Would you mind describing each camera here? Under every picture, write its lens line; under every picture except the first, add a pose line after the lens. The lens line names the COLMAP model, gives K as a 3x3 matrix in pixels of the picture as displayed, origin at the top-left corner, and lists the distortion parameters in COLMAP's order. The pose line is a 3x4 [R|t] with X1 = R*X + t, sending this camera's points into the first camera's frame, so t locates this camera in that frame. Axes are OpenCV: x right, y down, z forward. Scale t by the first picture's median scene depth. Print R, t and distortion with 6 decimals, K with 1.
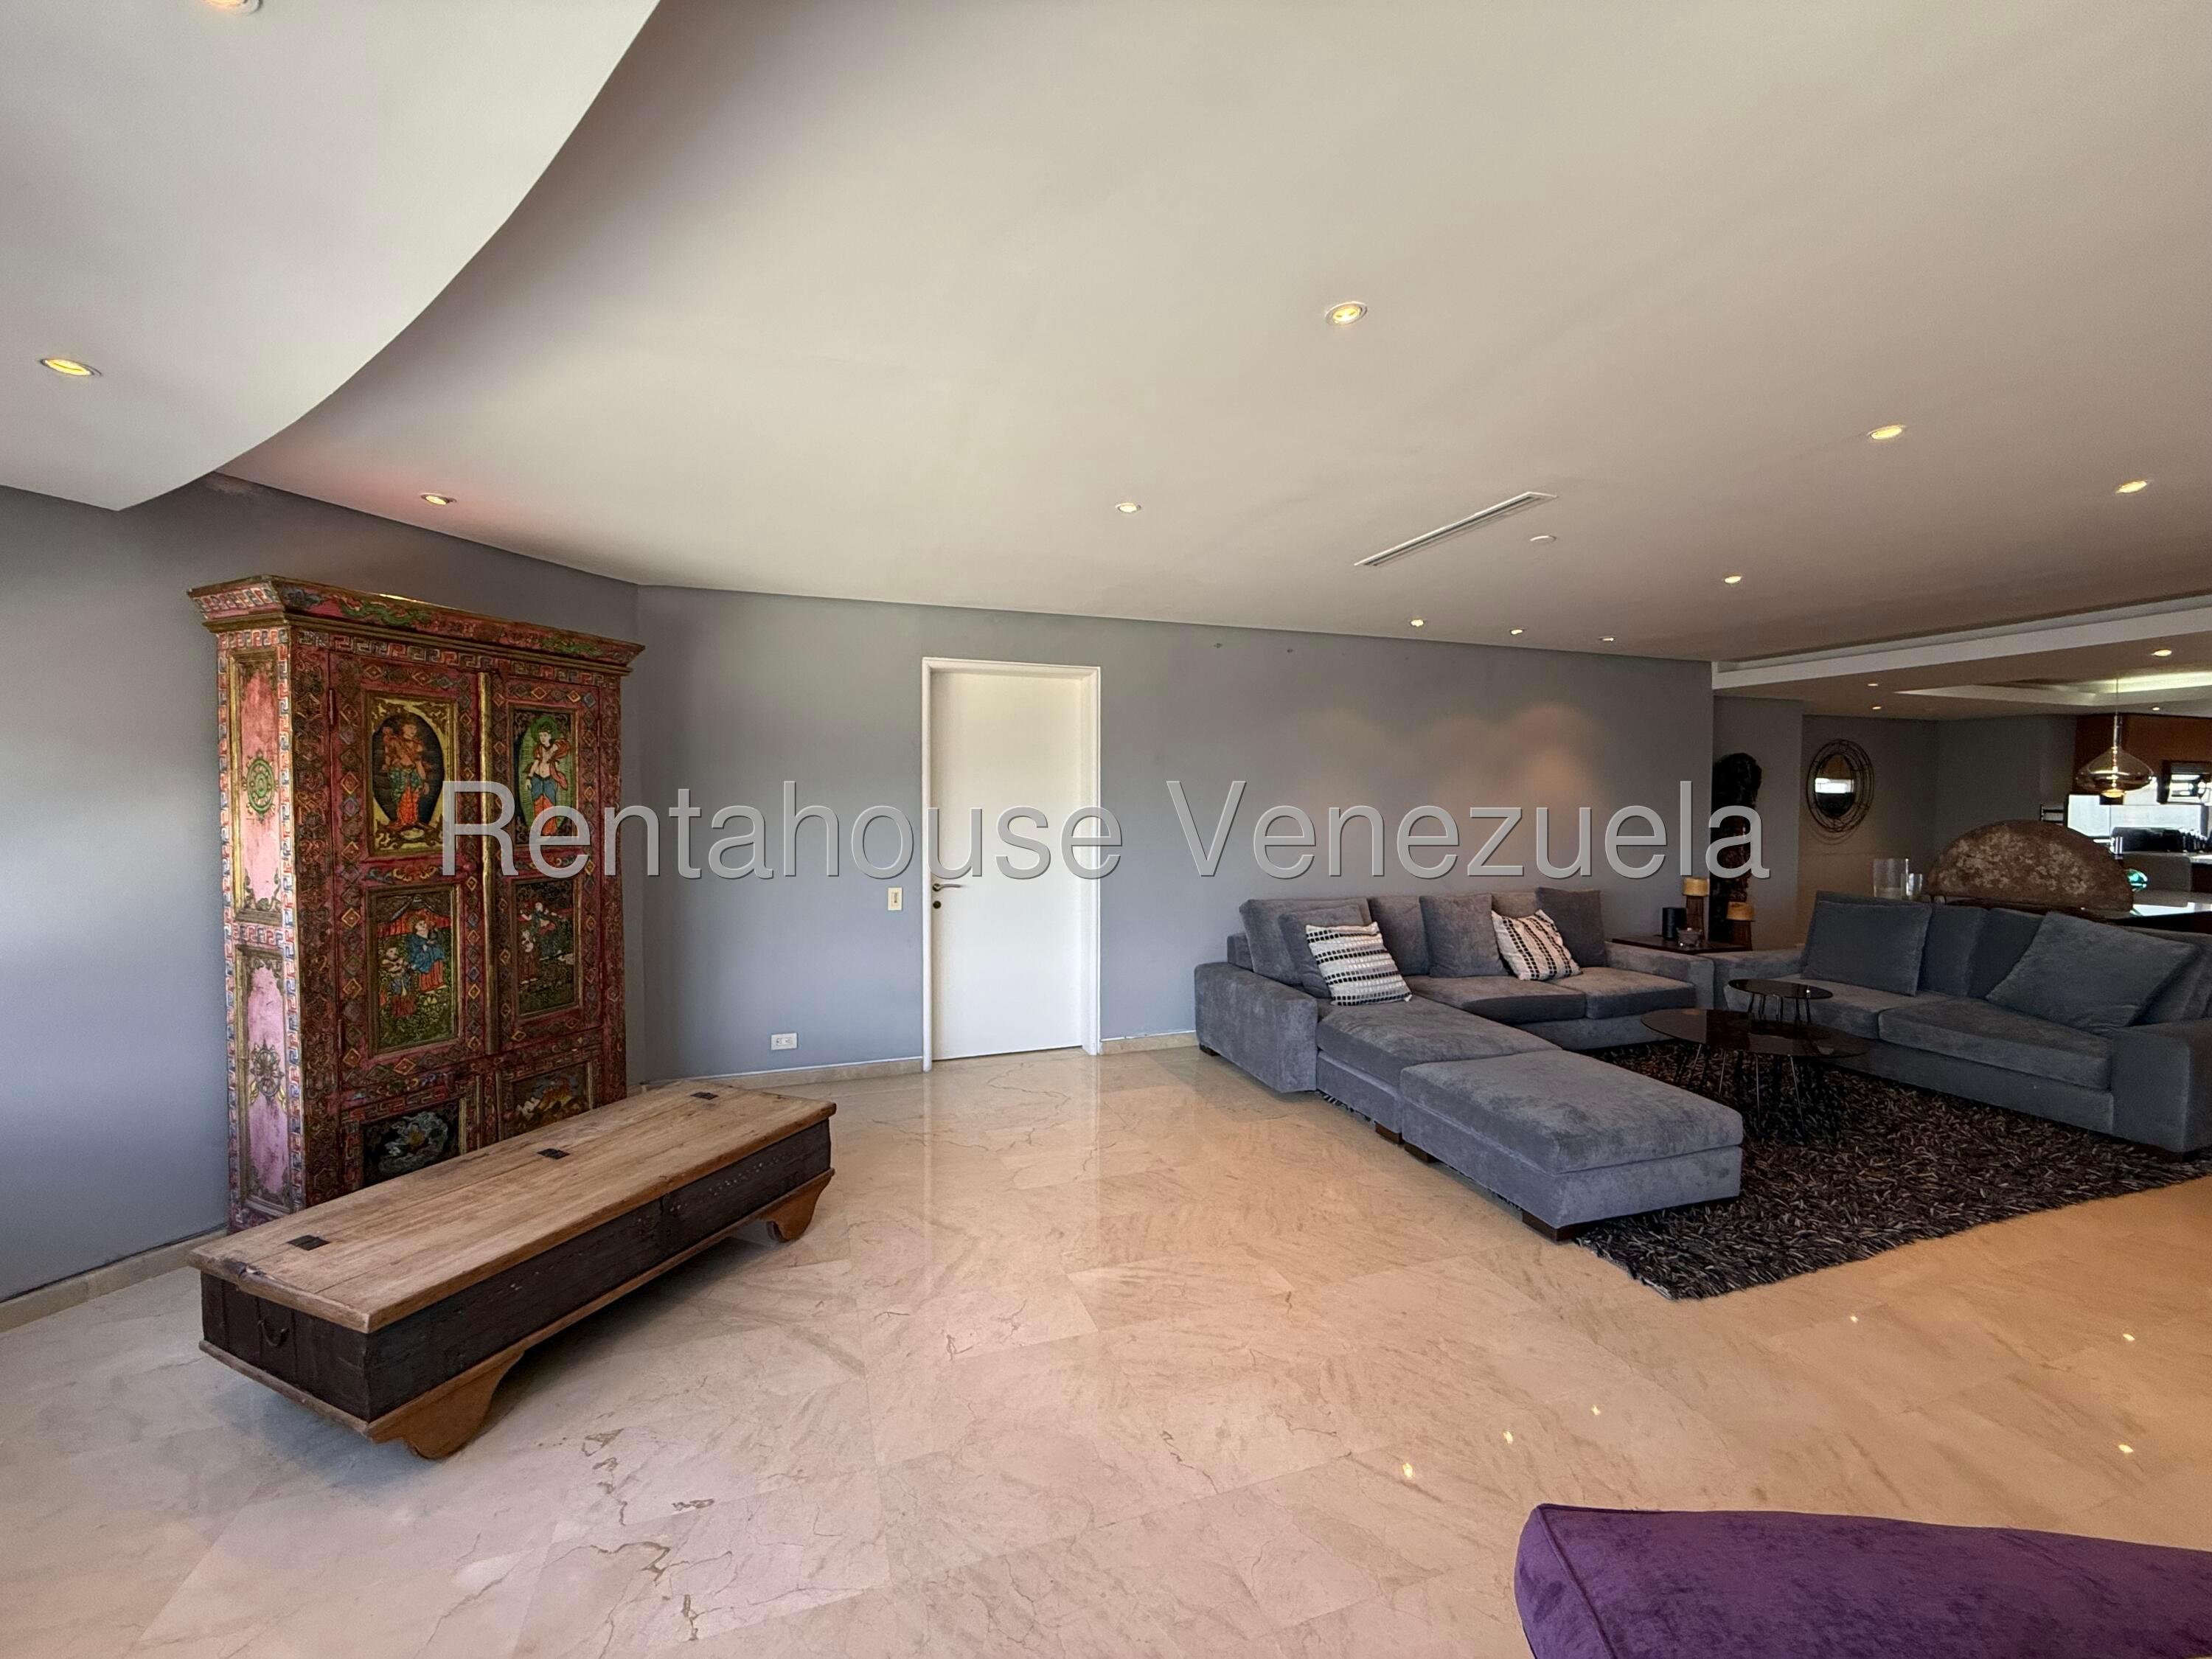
lens RADIAL K [[882.3, 0, 1102.2], [0, 882.3, 831.2], [0, 0, 1]] dist [-0.001038, 0.000286]
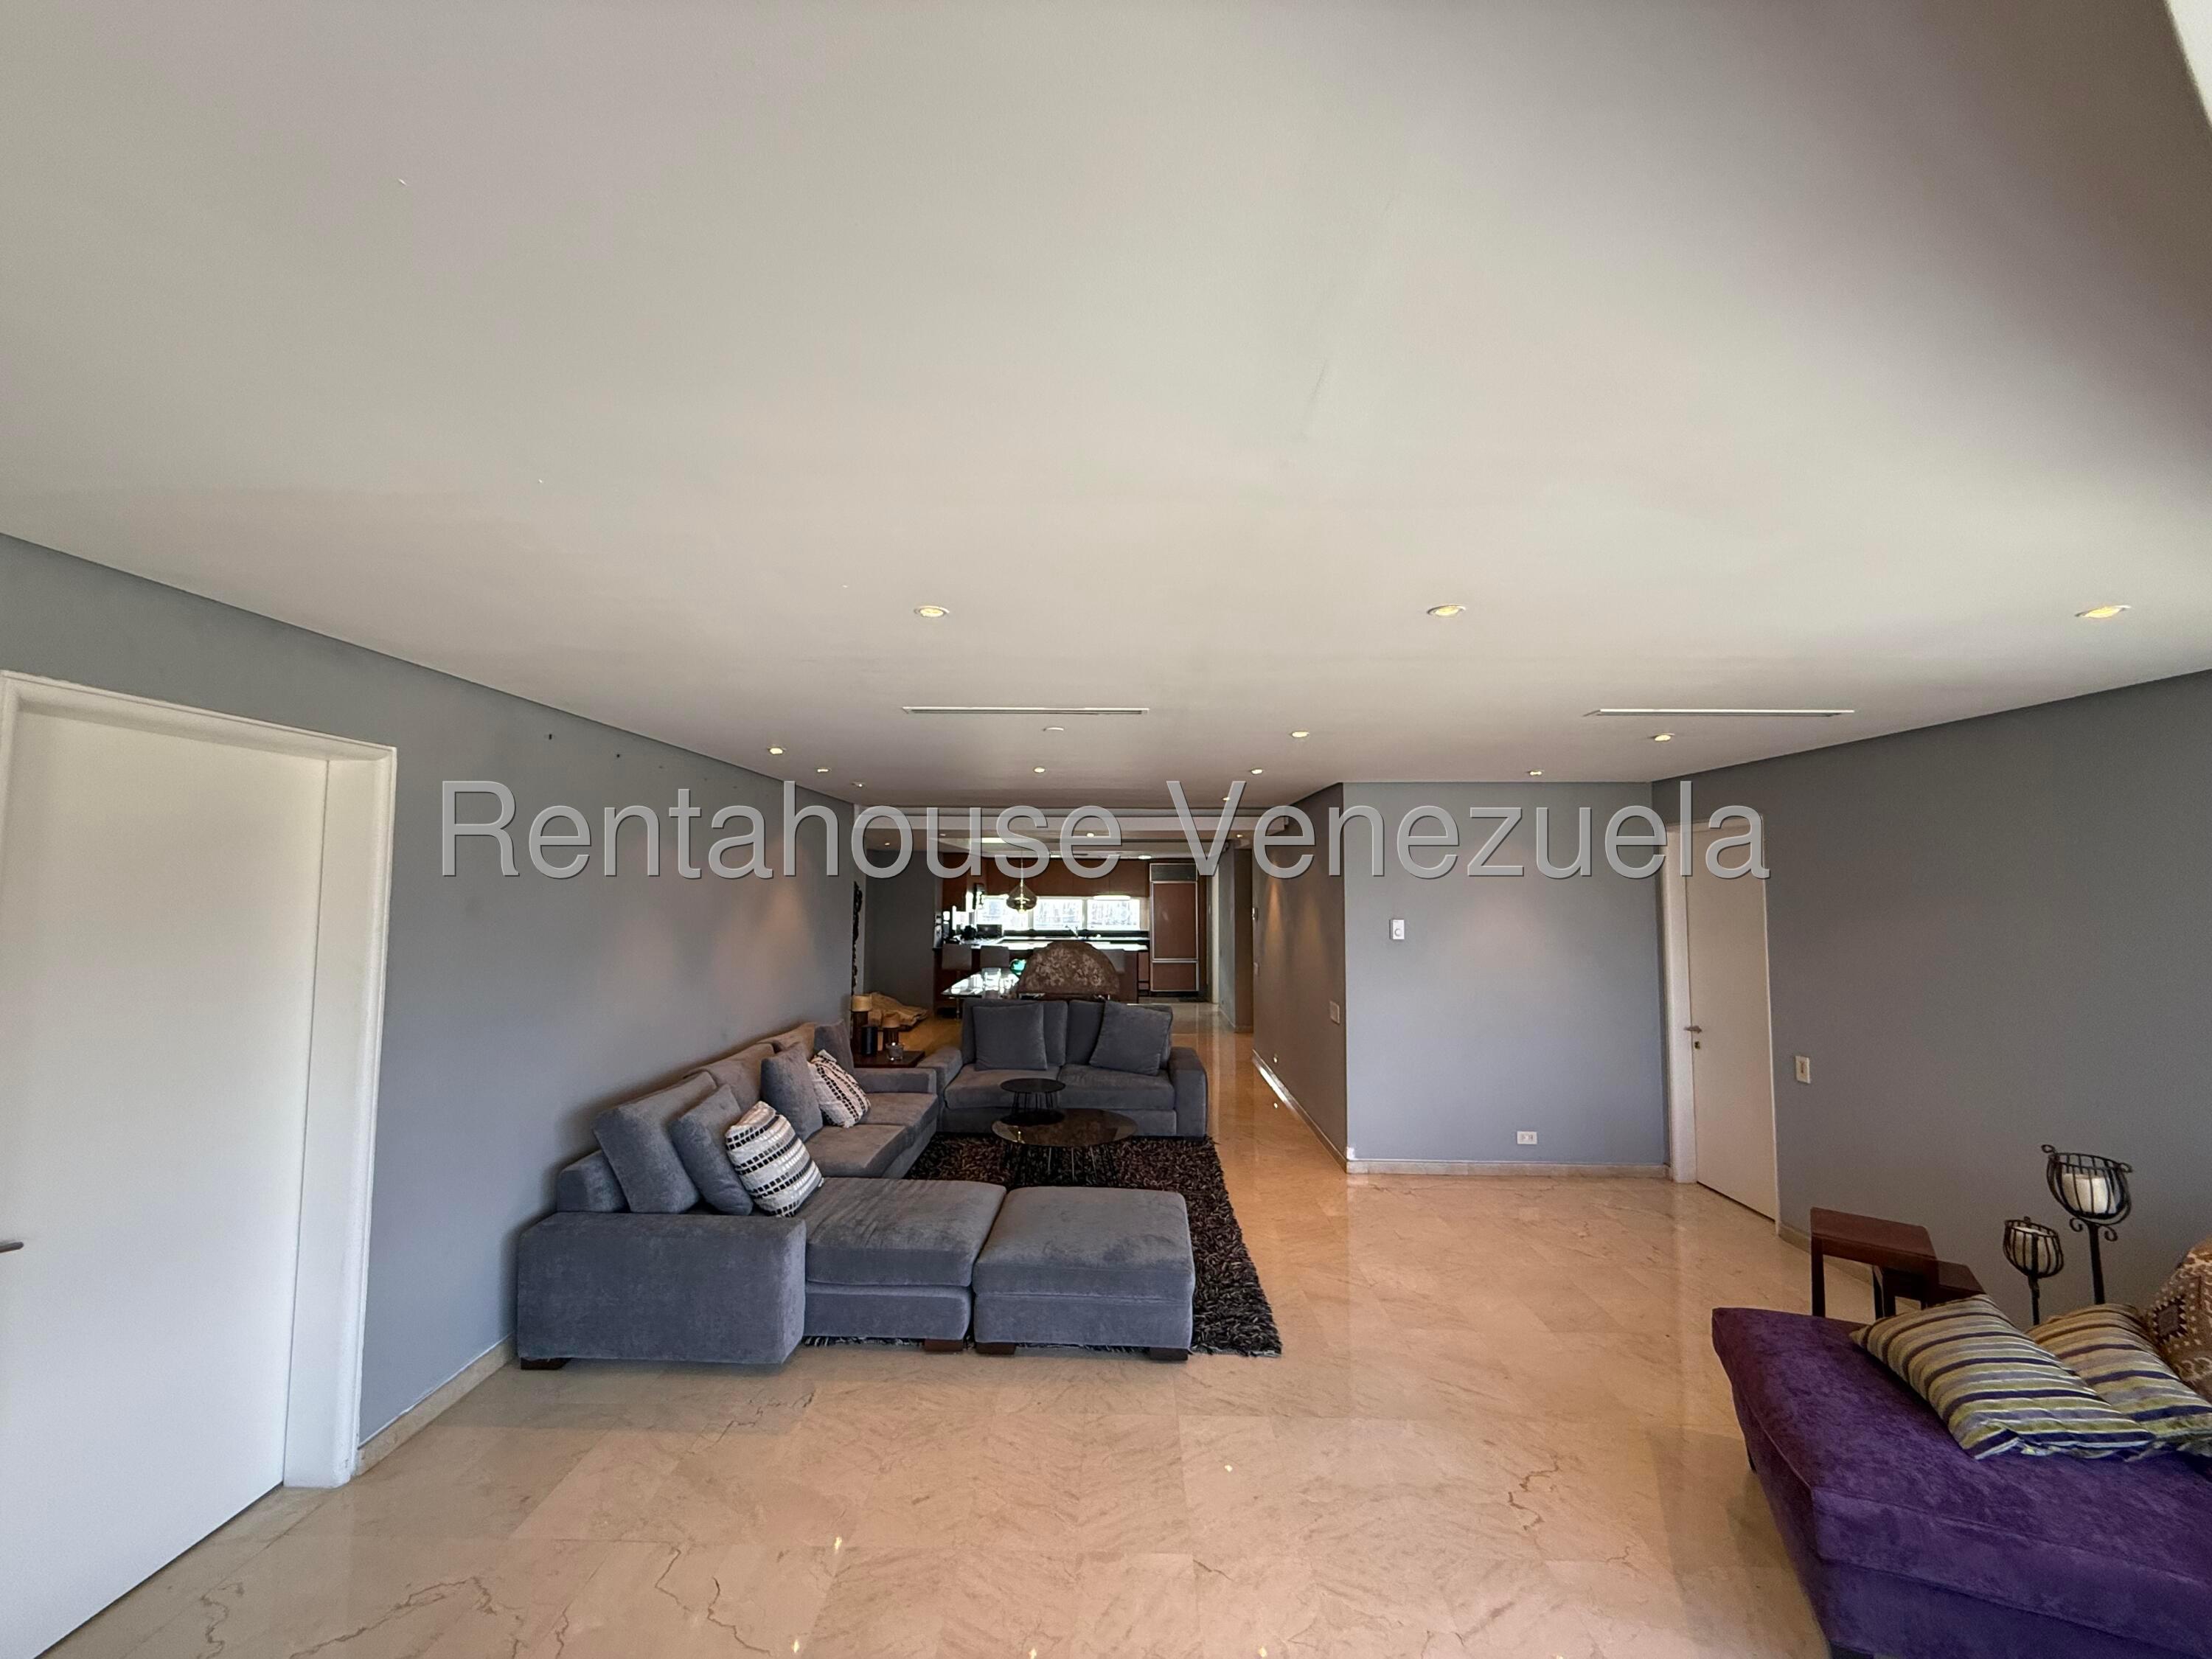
lens RADIAL K [[882.3, 0, 1102.9], [0, 882.3, 830.6], [0, 0, 1]] dist [-0.001038, 0.000286]
pose [[0.345983, 0.063209, 0.936109, -0.498614], [0.026522, 0.996670, -0.077101, -0.105789], [-0.937866, 0.051503, 0.343155, 0.525774]]
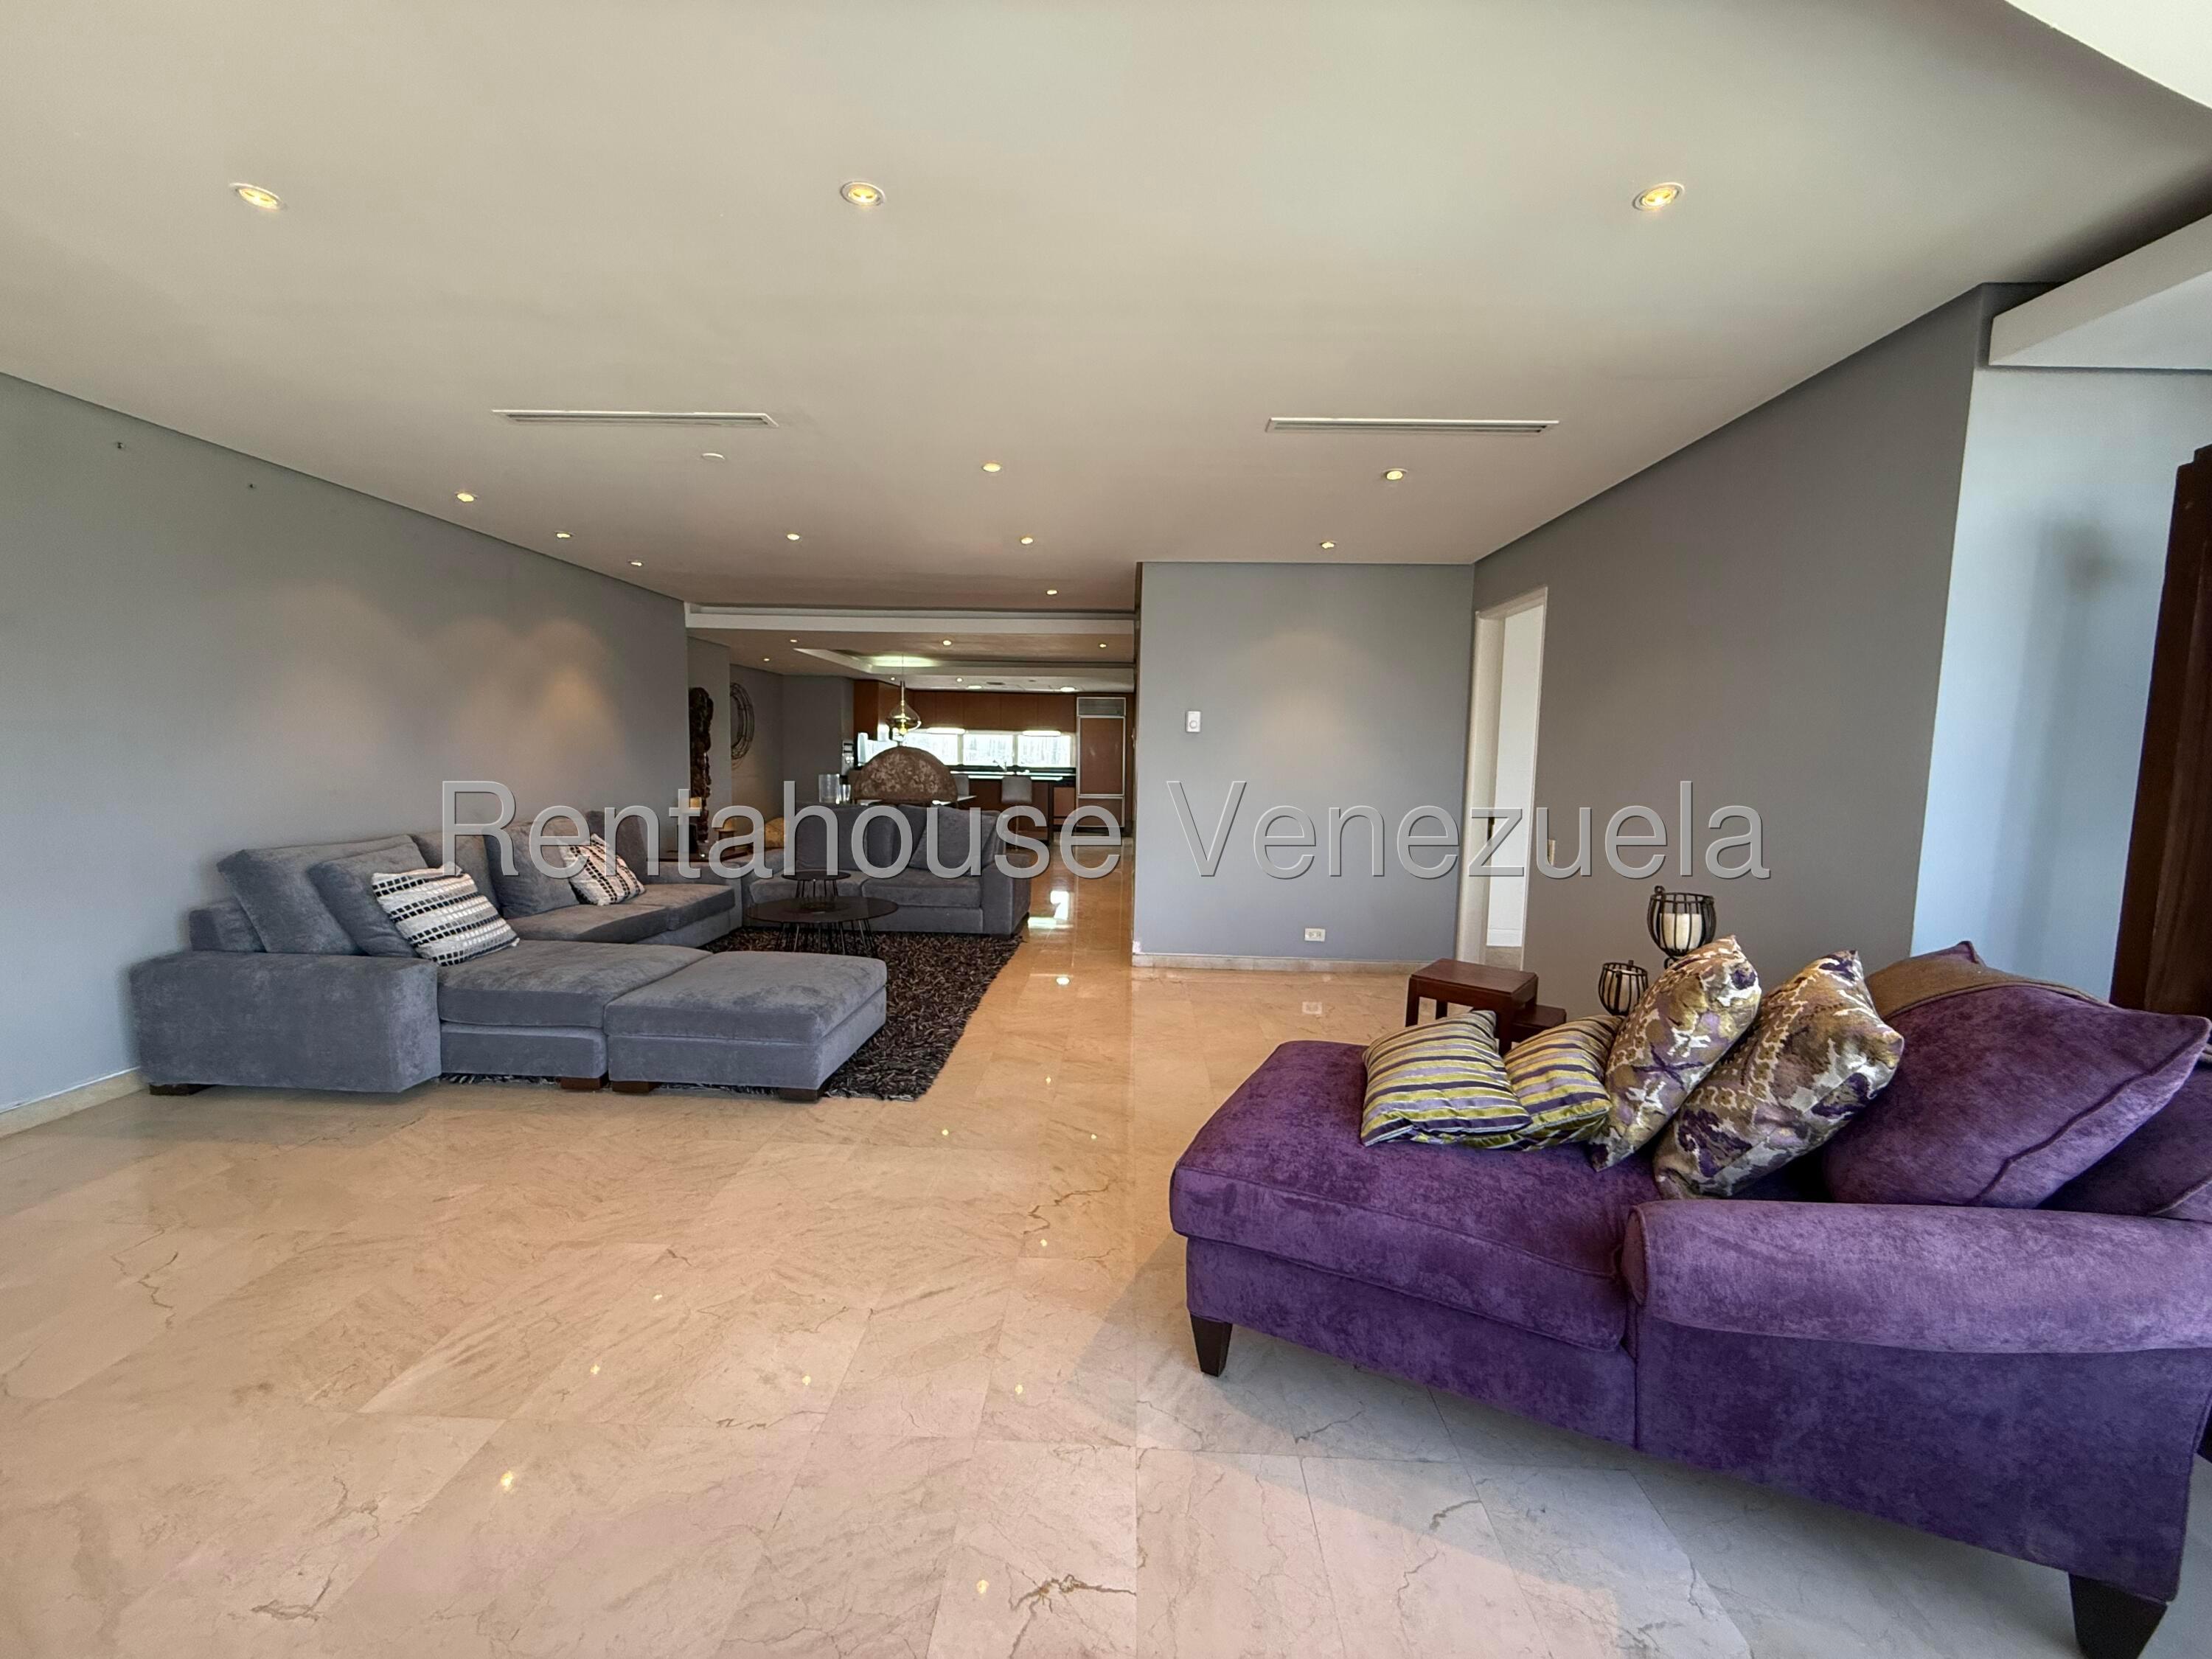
lens RADIAL K [[882.3, 0, 1102.4], [0, 882.3, 831.8], [0, 0, 1]] dist [-0.001038, 0.000286]
pose [[0.358996, -0.078261, 0.930052, -0.303114], [0.012589, 0.996794, 0.079018, 0.024945], [-0.933254, -0.016658, 0.358830, 0.194768]]
